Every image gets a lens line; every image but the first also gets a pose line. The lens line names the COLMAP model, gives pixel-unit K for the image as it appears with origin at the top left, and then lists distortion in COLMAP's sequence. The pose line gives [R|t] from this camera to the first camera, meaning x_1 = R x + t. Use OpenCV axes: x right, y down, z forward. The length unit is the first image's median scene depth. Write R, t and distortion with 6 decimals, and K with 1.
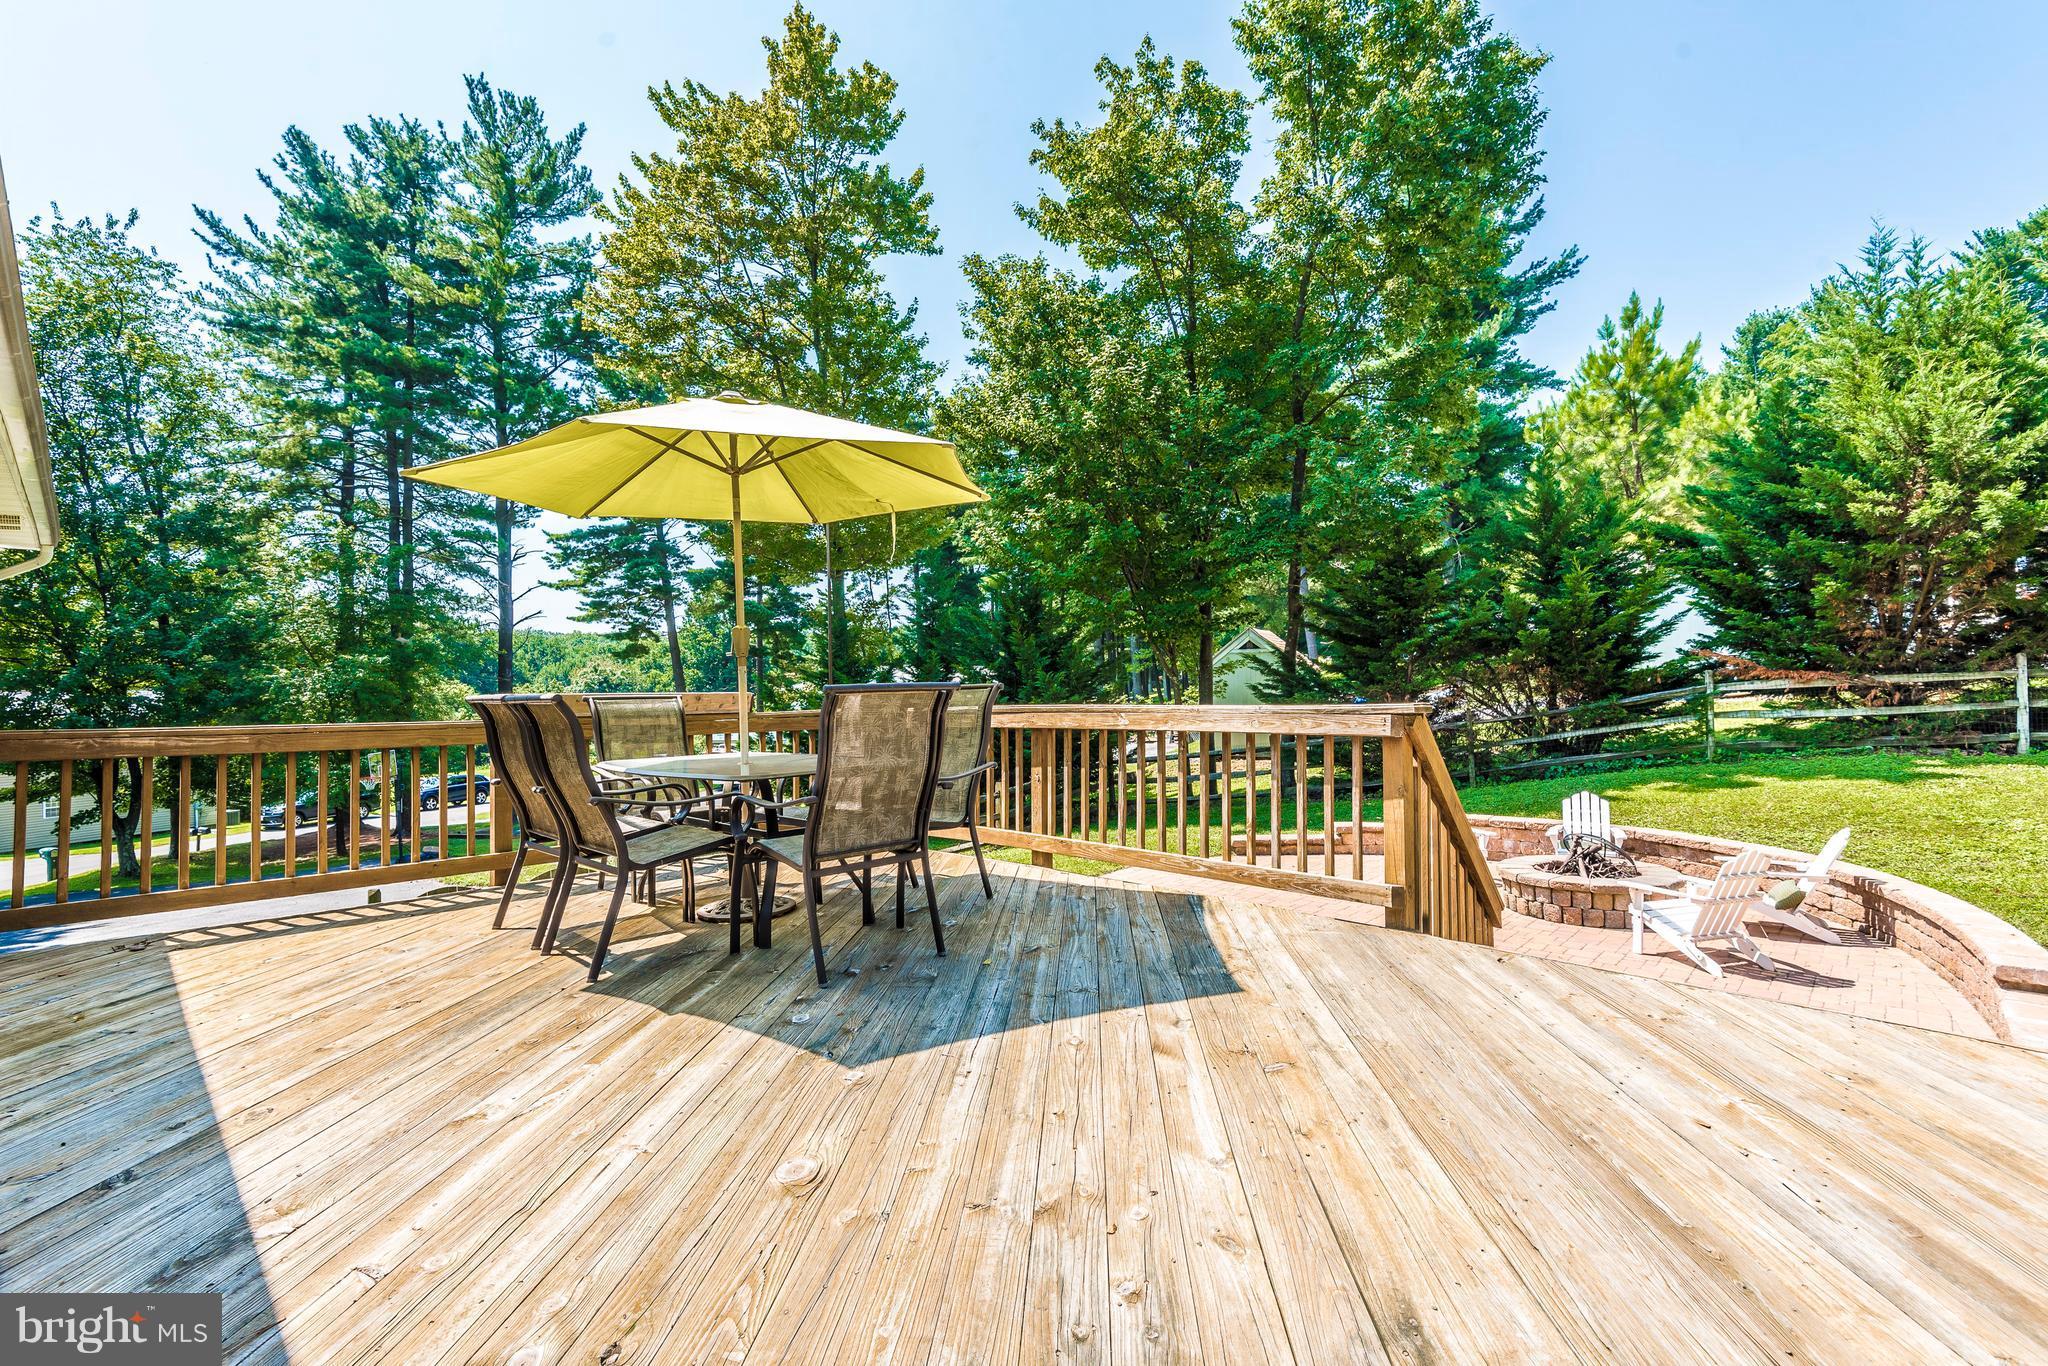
lens RADIAL K [[933.7, 0, 1033.6], [0, 933.7, 698.7], [0, 0, 1]] dist [0.015985, -0.010922]
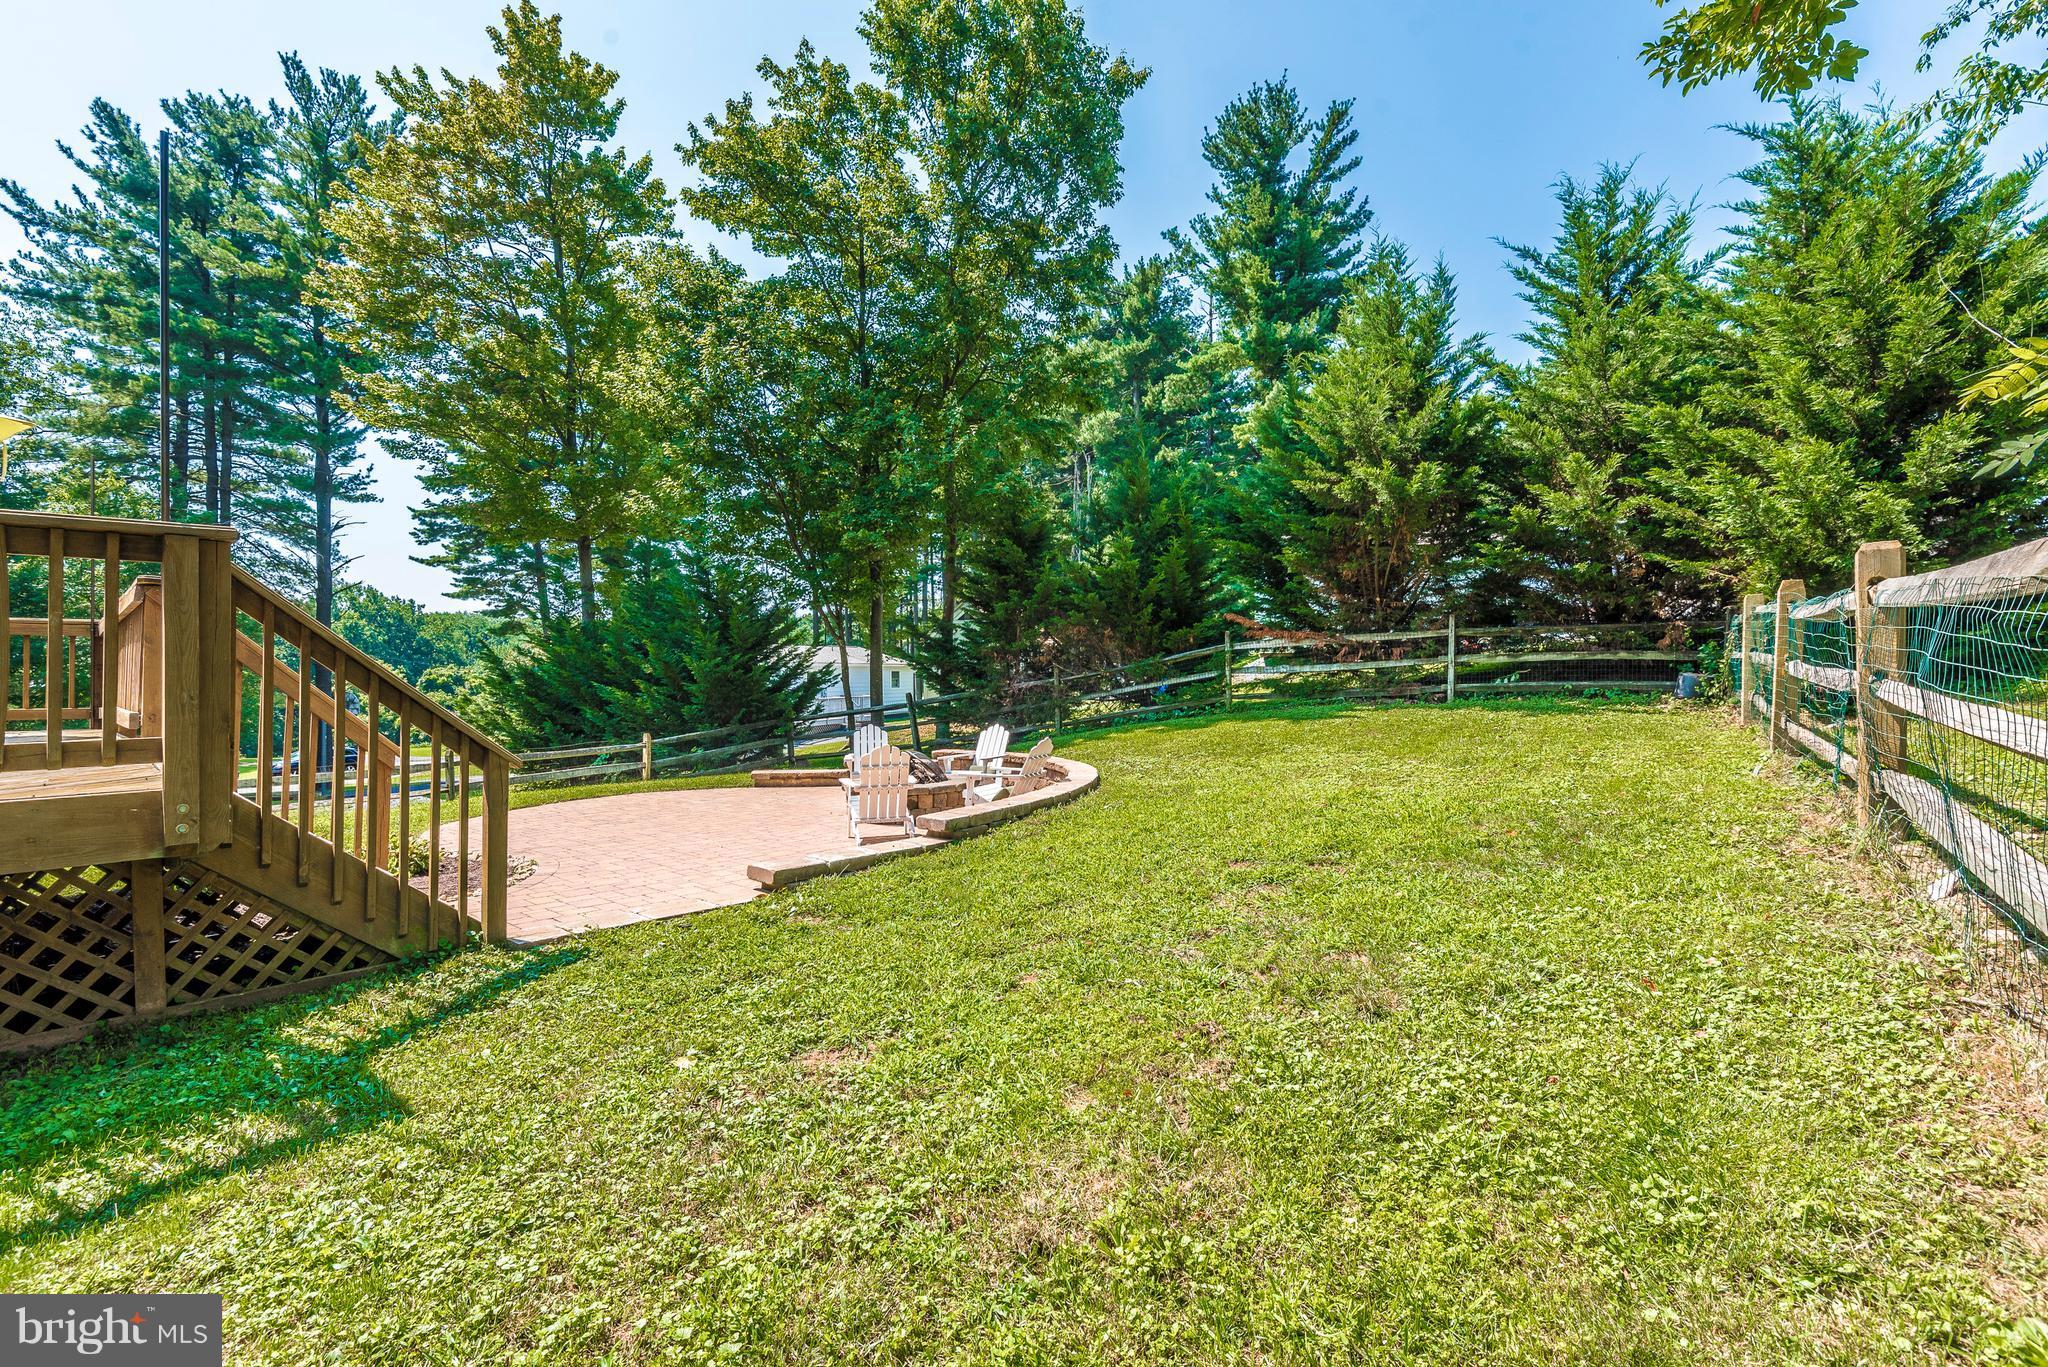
lens RADIAL K [[933.7, 0, 1008.0], [0, 933.7, 675.6], [0, 0, 1]] dist [0.015985, -0.010922]
pose [[0.999400, 0.008227, 0.033637, 0.150648], [-0.007867, 0.999910, -0.010827, 0.012988], [-0.033723, 0.010555, 0.999375, -0.031448]]
